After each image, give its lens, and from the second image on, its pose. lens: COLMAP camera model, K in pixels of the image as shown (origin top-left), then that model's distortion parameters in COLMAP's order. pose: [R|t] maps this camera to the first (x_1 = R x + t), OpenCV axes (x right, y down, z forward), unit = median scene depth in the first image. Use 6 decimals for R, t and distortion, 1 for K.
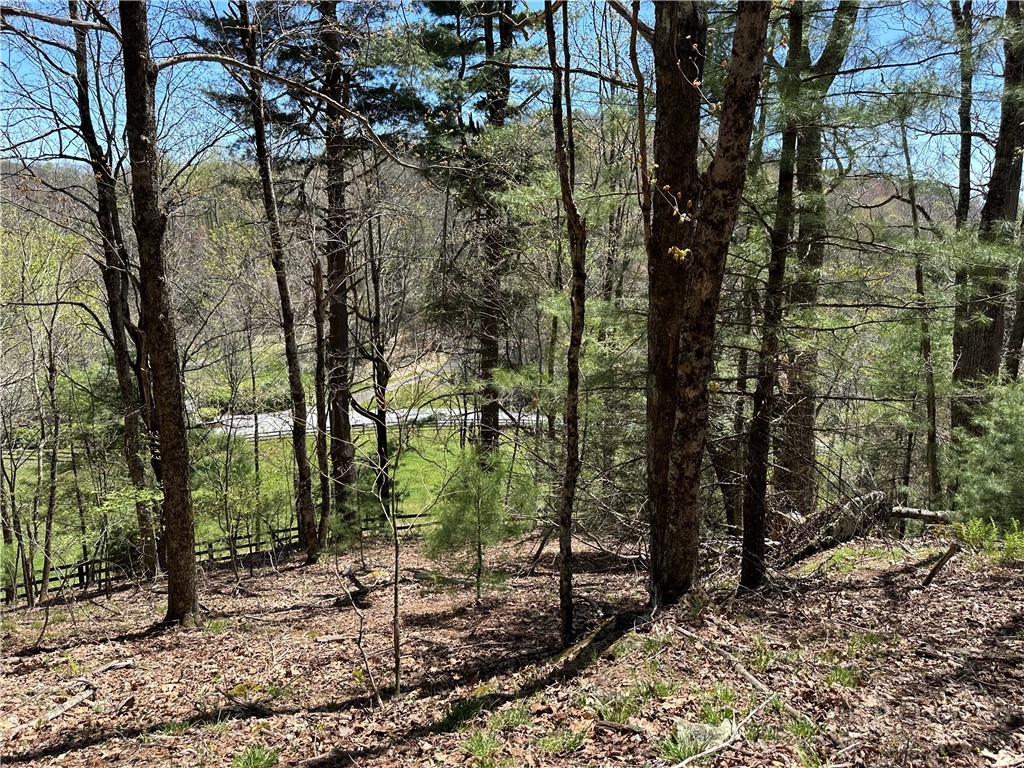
lens RADIAL K [[726.7, 0, 512.5], [0, 726.7, 378.8], [0, 0, 1]] dist [0.088882, -0.085943]
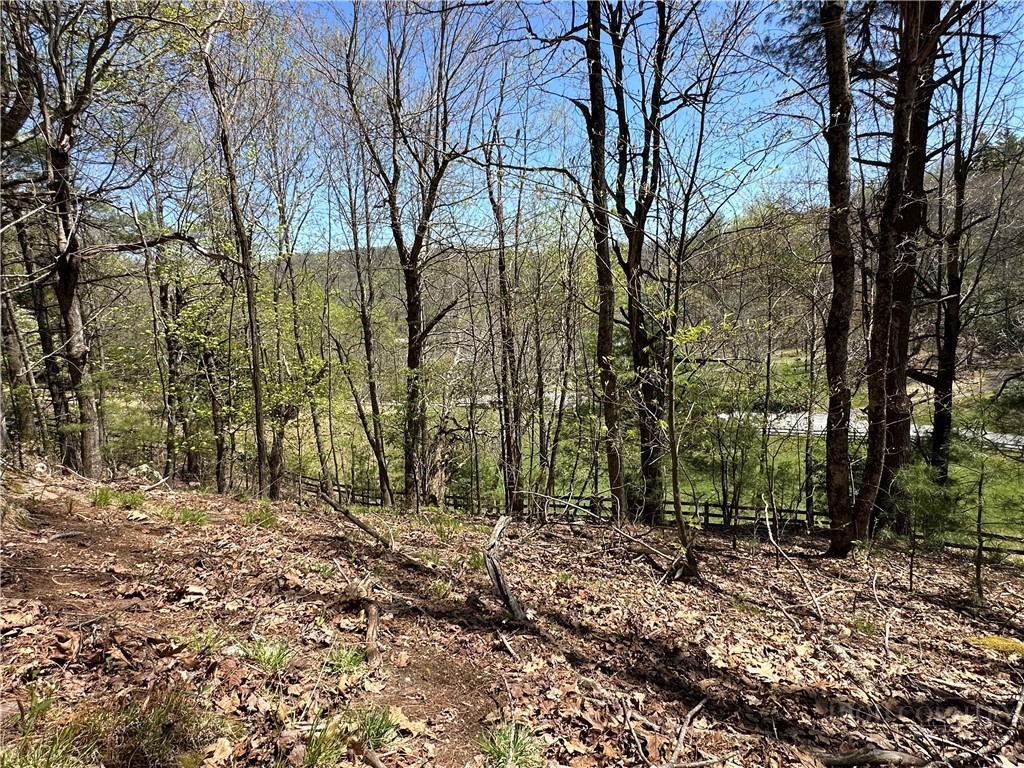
lens RADIAL K [[557.8, 0, 514.8], [0, 557.8, 388.5], [0, 0, 1]] dist [-0.005898, 0.001338]
pose [[0.718468, 0.067029, -0.692322, -0.151707], [-0.080284, 0.996685, 0.013180, 0.124016], [0.690911, 0.046113, 0.721468, 0.459196]]
